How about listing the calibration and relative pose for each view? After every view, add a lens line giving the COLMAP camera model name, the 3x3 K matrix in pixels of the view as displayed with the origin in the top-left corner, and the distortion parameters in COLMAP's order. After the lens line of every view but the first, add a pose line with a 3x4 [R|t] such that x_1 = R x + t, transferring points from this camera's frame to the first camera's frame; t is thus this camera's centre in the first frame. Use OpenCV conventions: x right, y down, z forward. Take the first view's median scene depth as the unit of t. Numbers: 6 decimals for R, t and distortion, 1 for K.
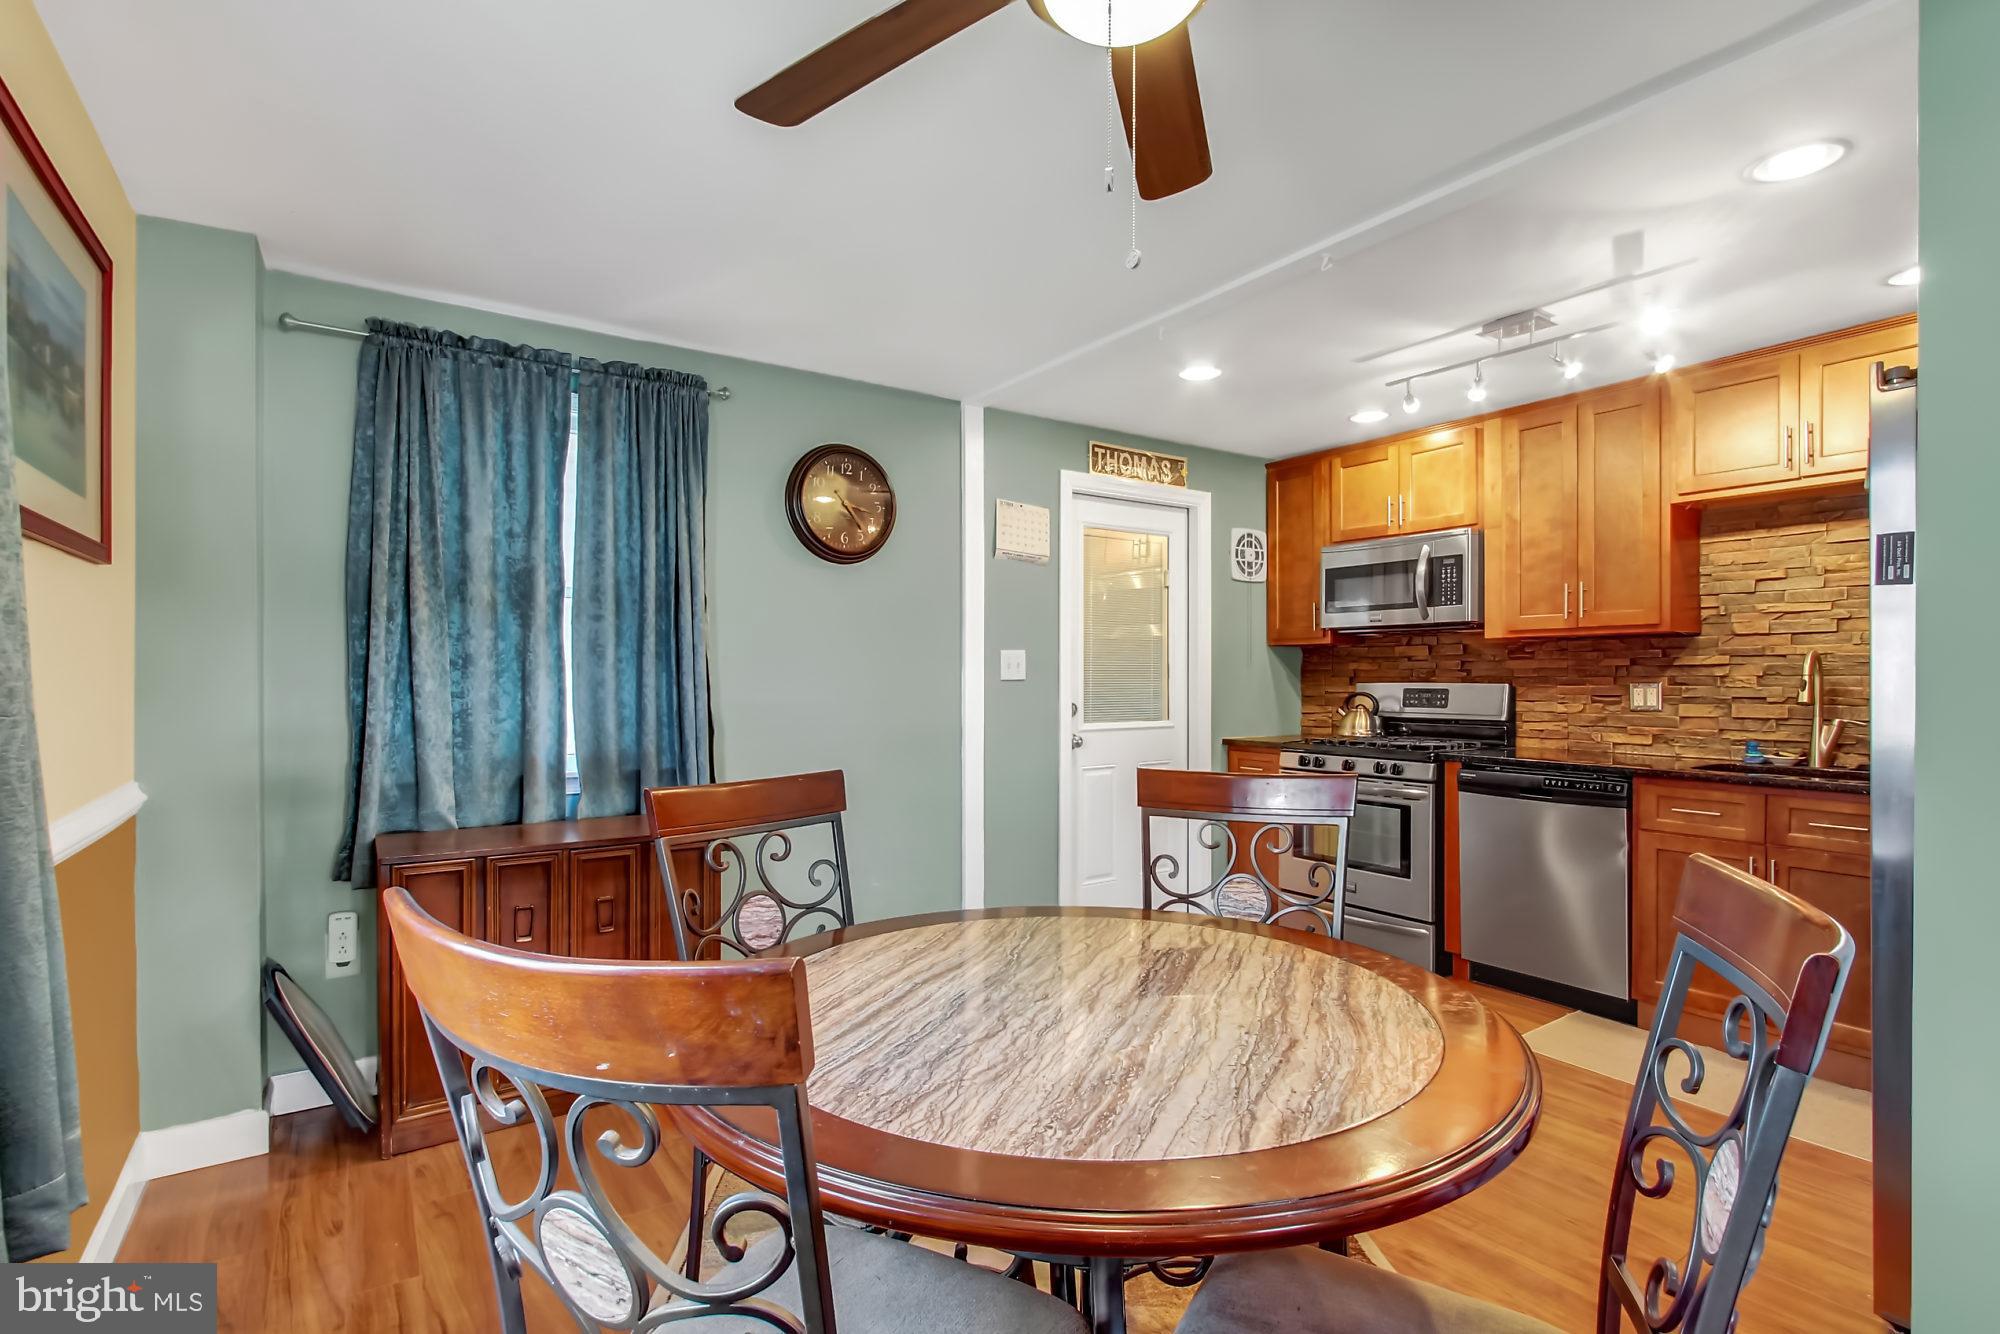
lens RADIAL K [[959.2, 0, 1007.6], [0, 959.2, 677.0], [0, 0, 1]] dist [-0.009980, 0.001776]
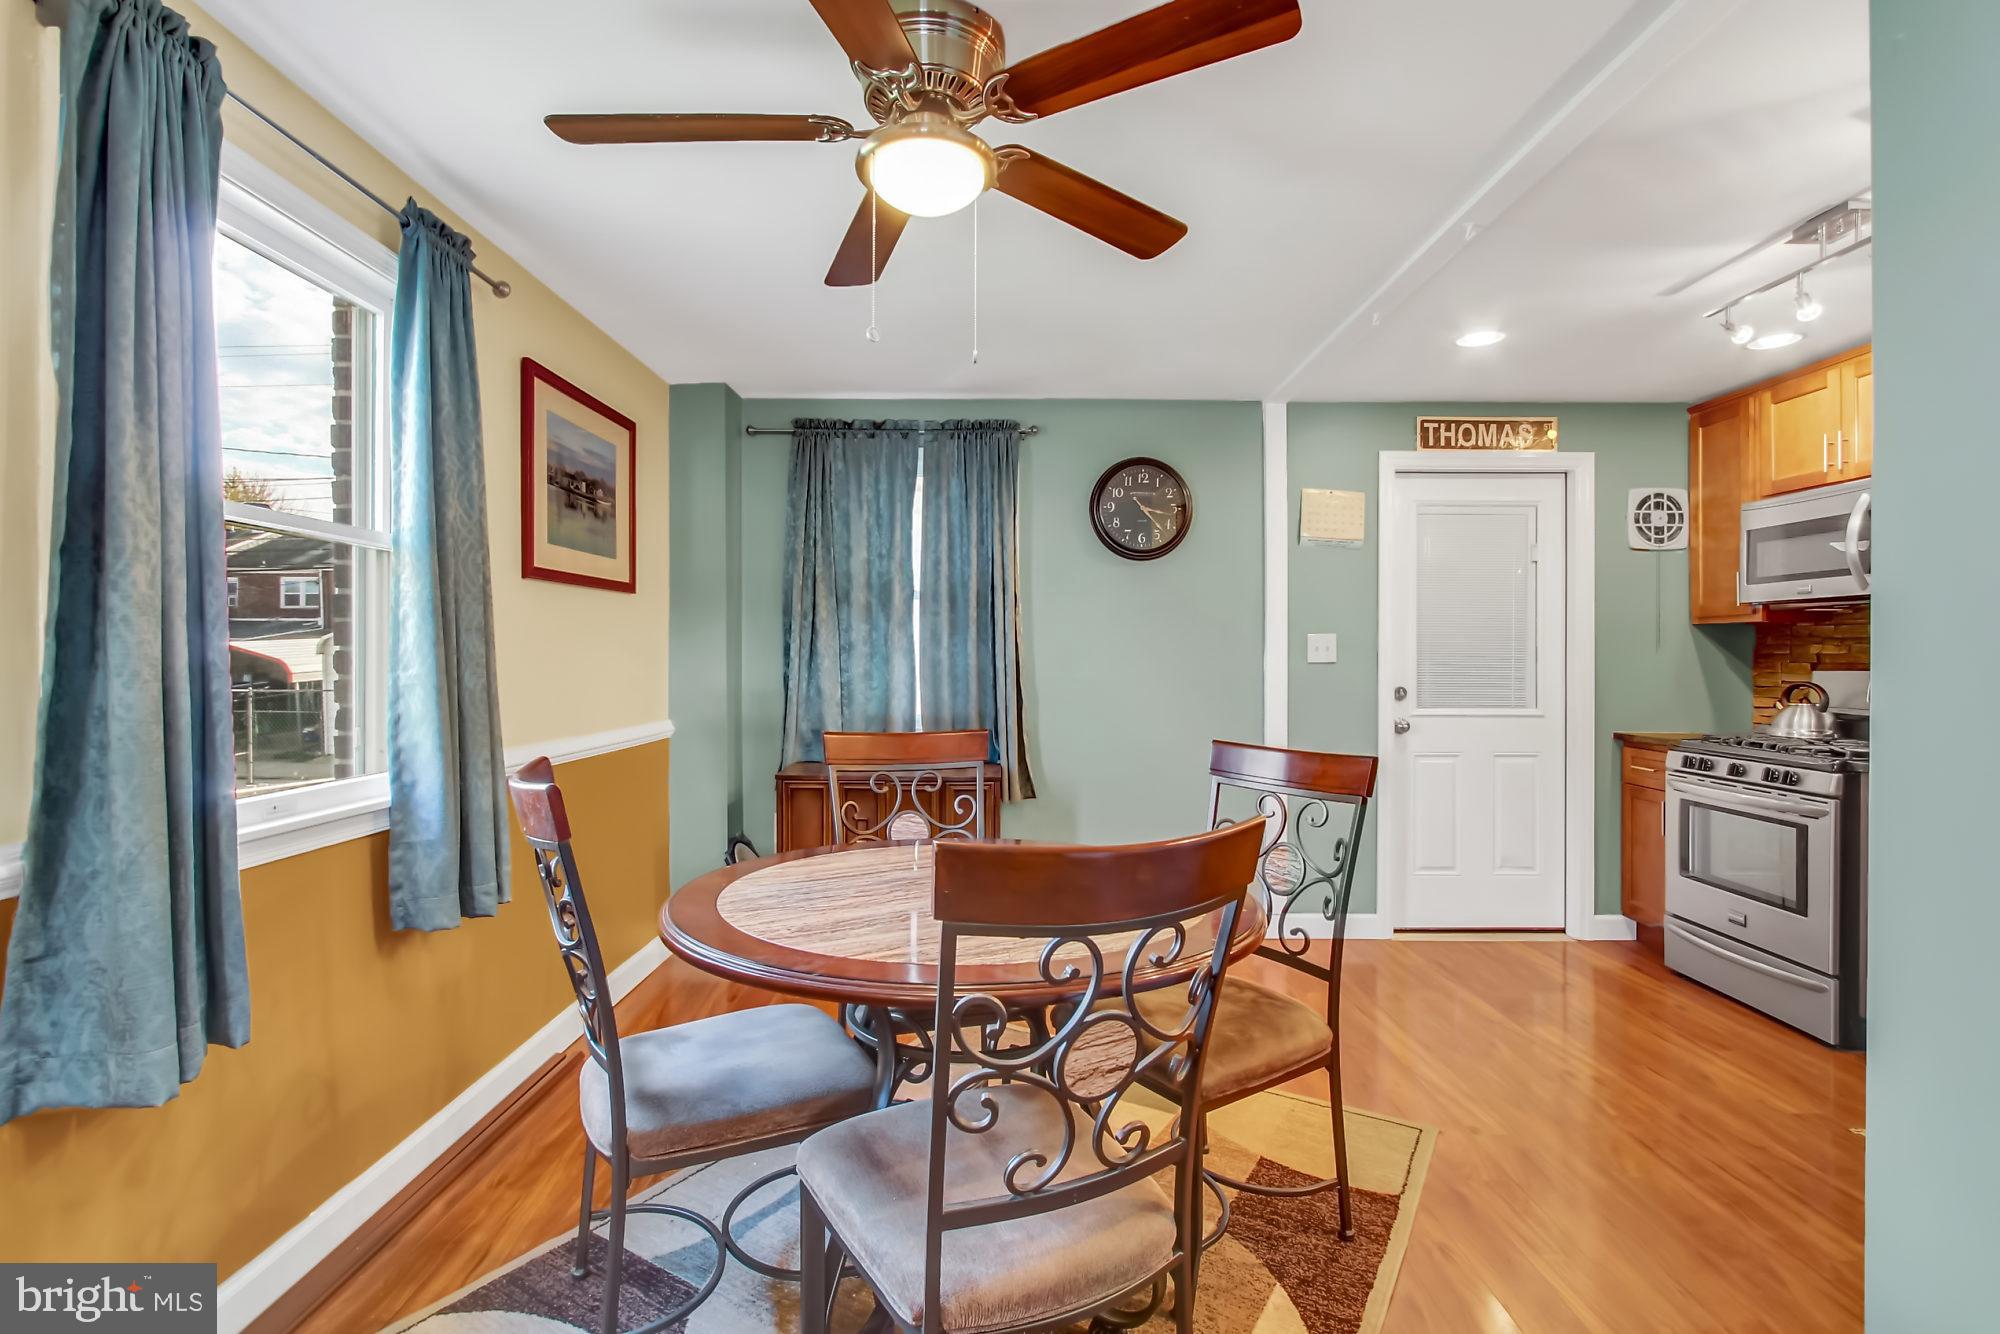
lens RADIAL K [[959.2, 0, 995.6], [0, 959.2, 663.0], [0, 0, 1]] dist [-0.009980, 0.001776]
pose [[0.818908, 0.008505, -0.573862, 0.340629], [-0.005631, 0.999961, 0.006784, -0.002287], [0.573897, -0.002324, 0.818924, -0.042494]]
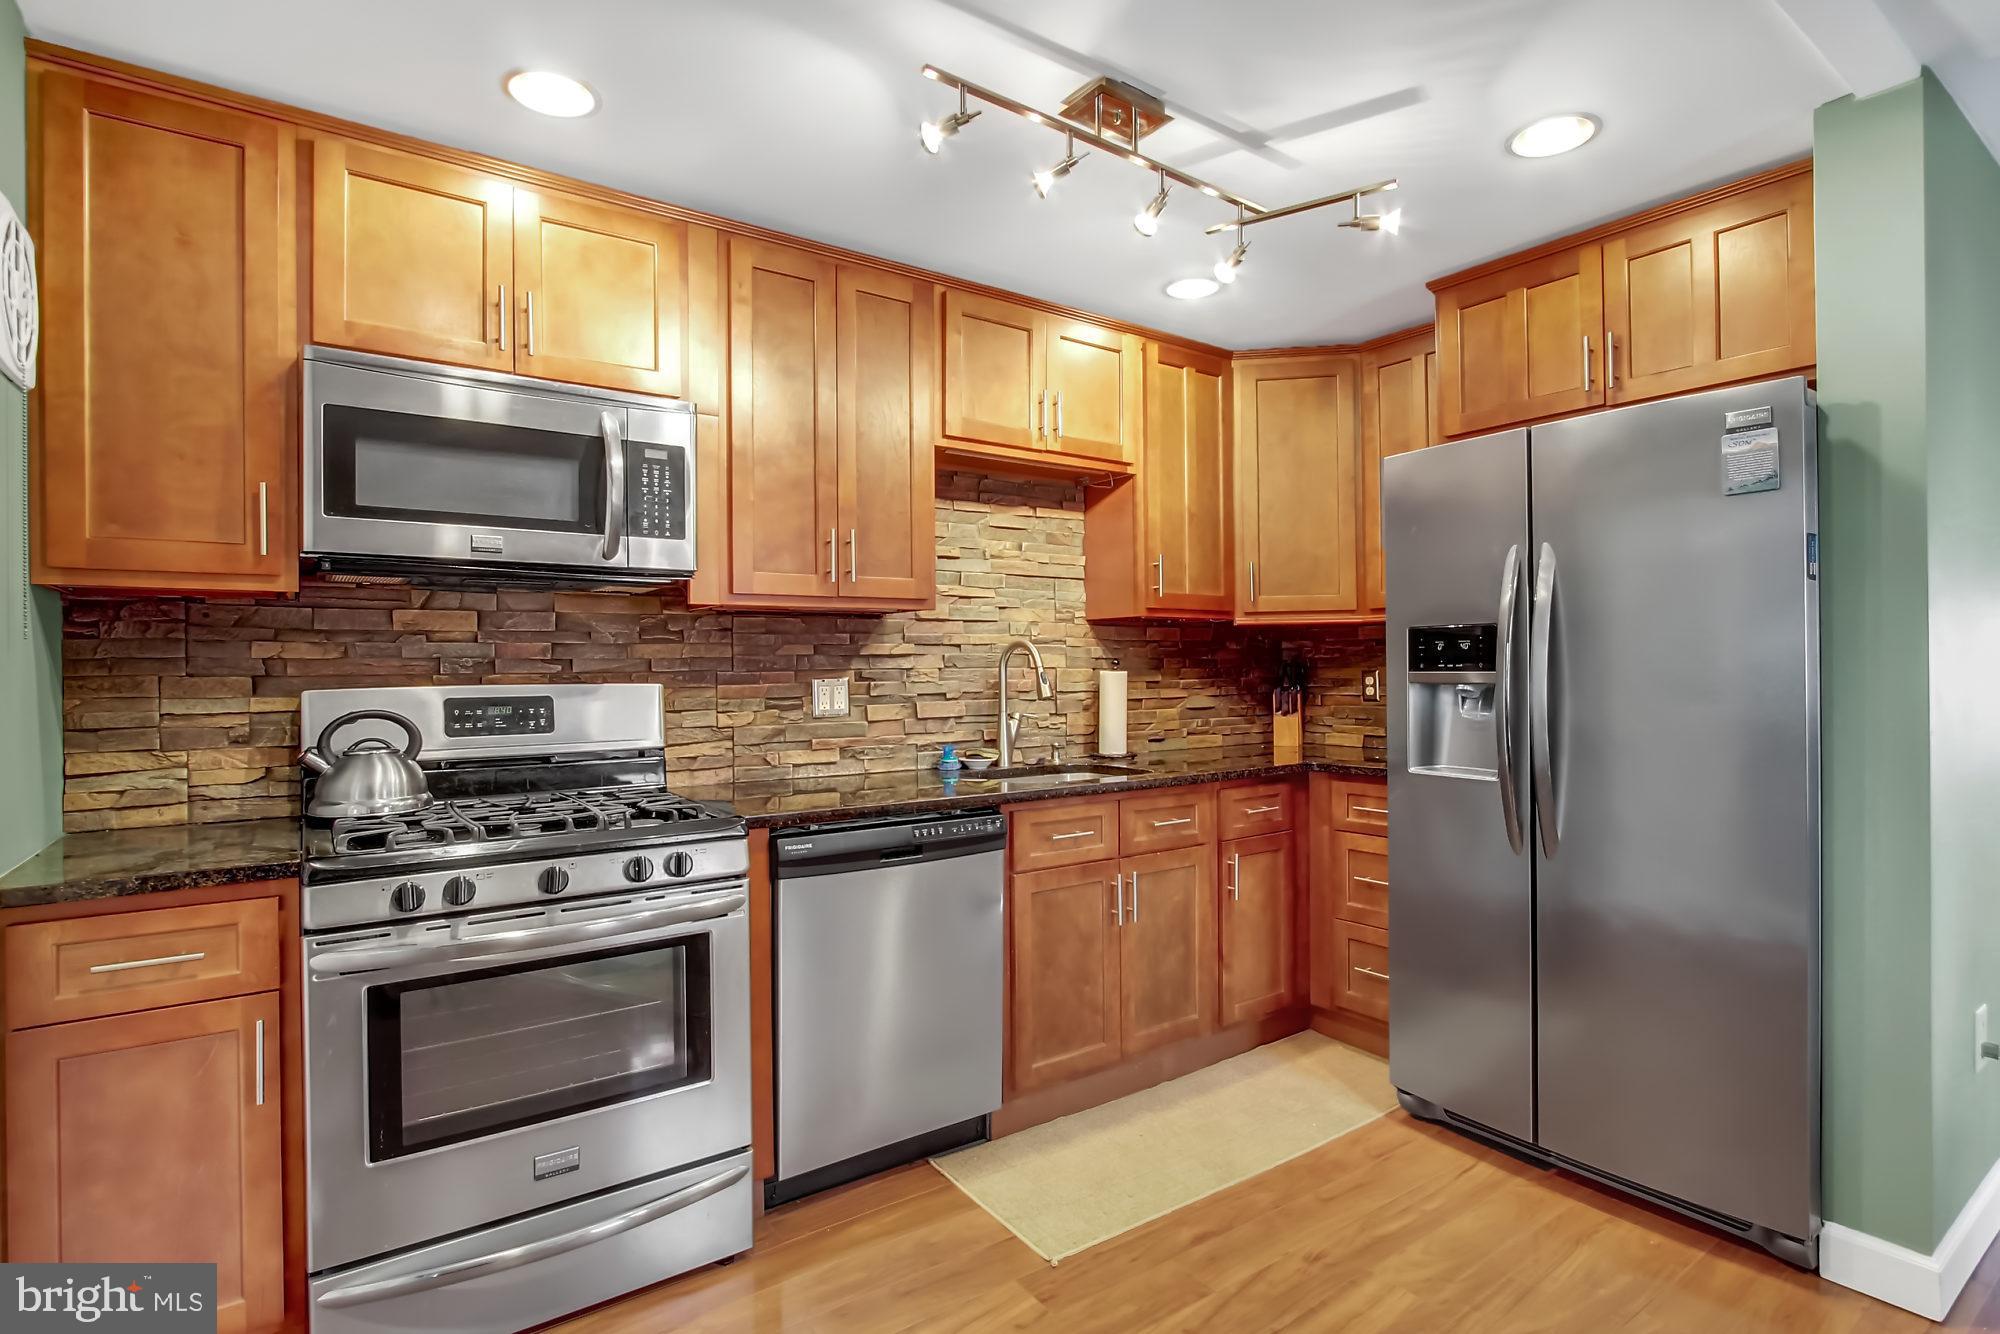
lens RADIAL K [[972.3, 0, 993.2], [0, 972.3, 668.4], [0, 0, 1]] dist [-0.011797, 0.000751]
pose [[-0.014951, -0.001243, 0.999887, -0.088128], [0.008815, 0.999960, 0.001374, -0.001677], [-0.999849, 0.008835, -0.014939, 0.907849]]
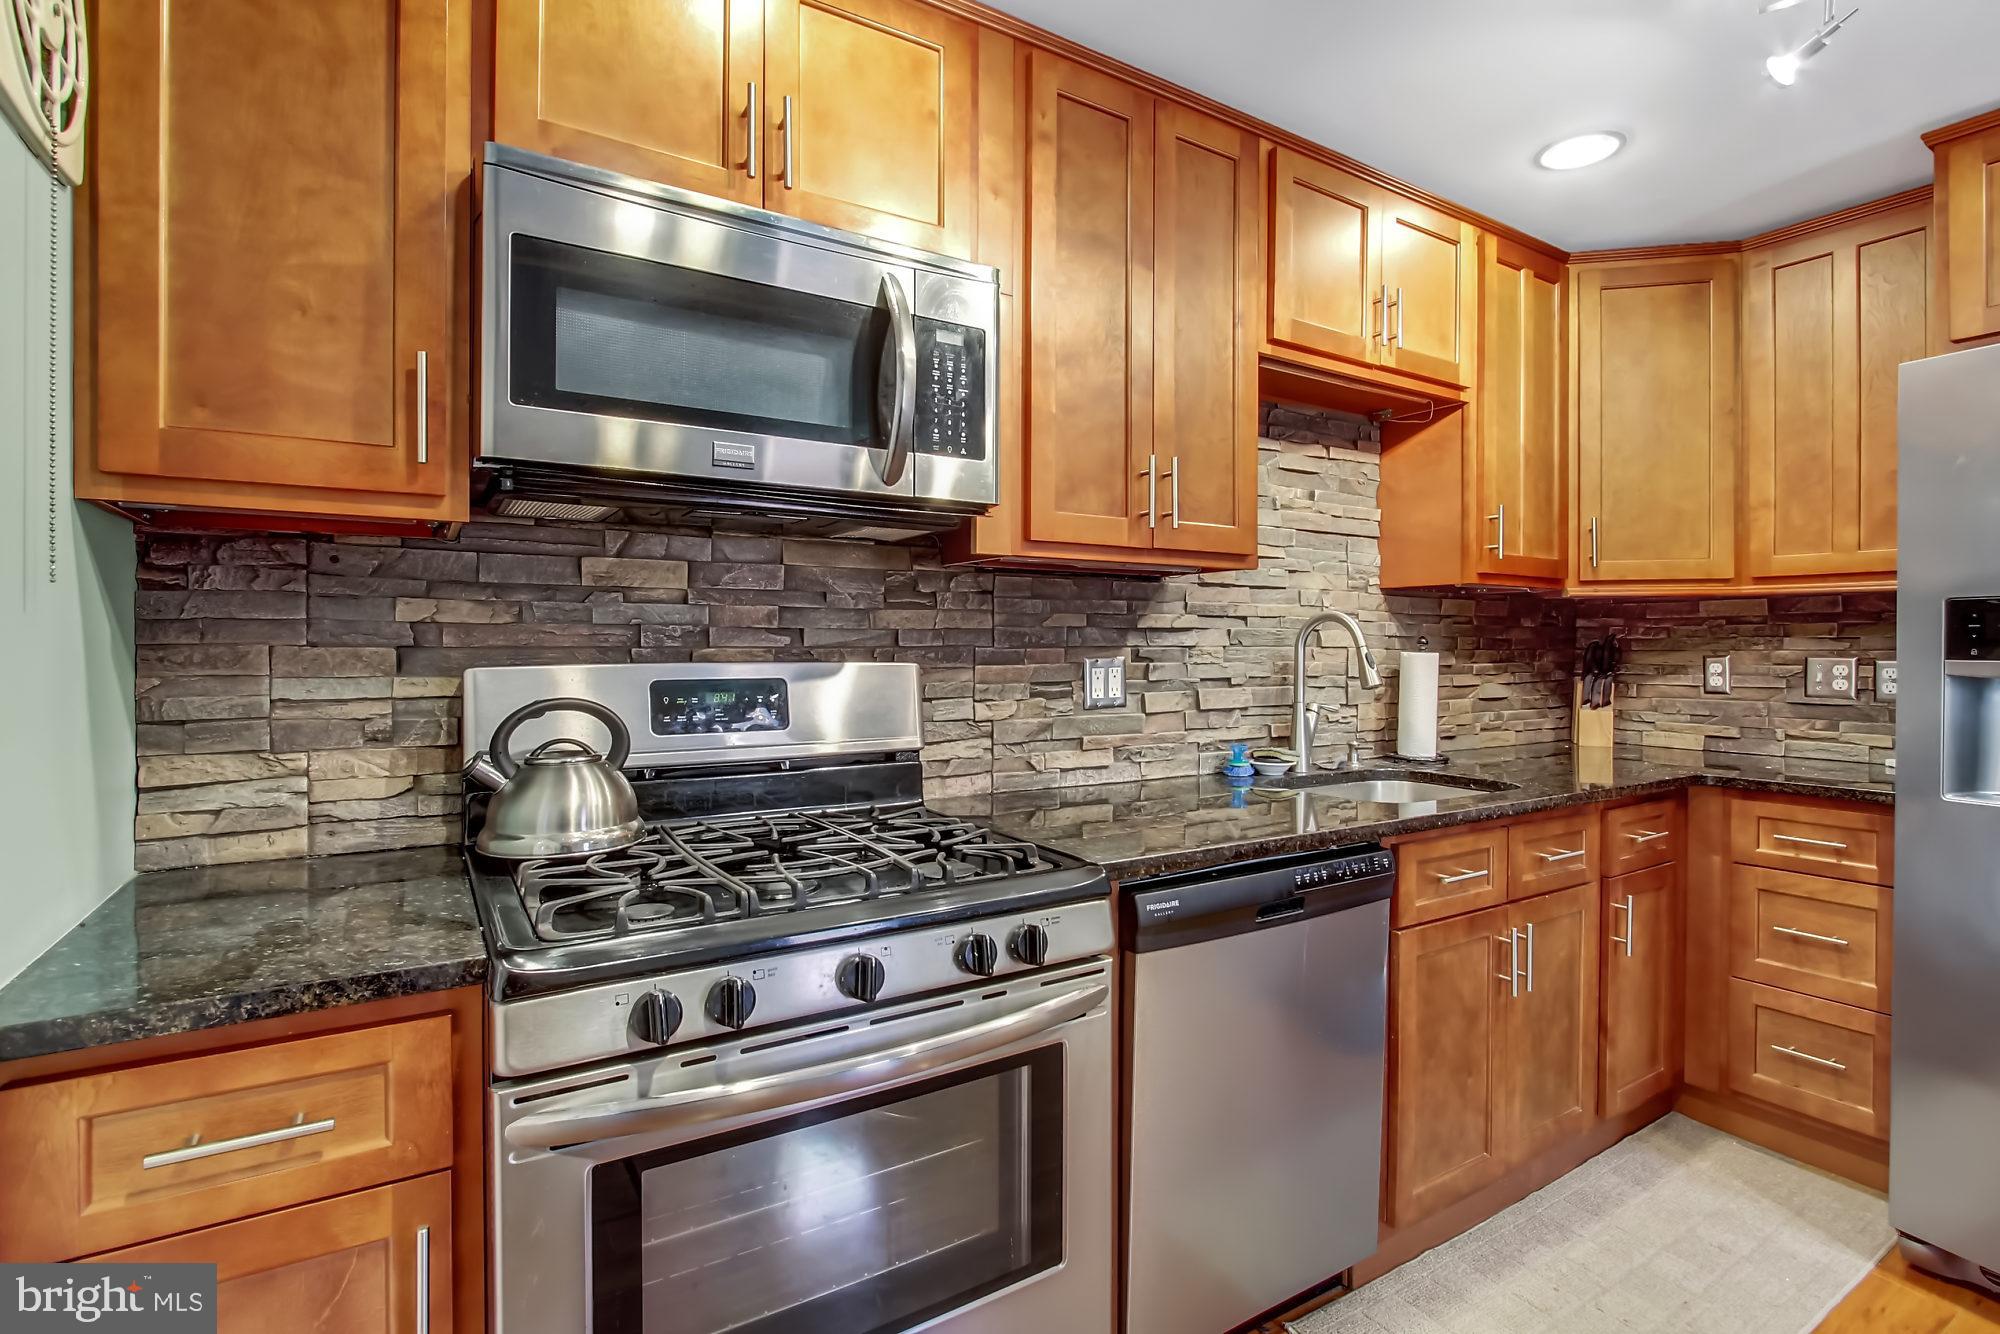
lens RADIAL K [[972.3, 0, 1023.9], [0, 972.3, 649.5], [0, 0, 1]] dist [-0.011797, 0.000751]
pose [[0.042167, -0.005935, 0.999093, 0.086410], [-0.003837, 0.999974, 0.006102, -0.002414], [-0.999103, -0.004091, 0.042143, 1.050220]]
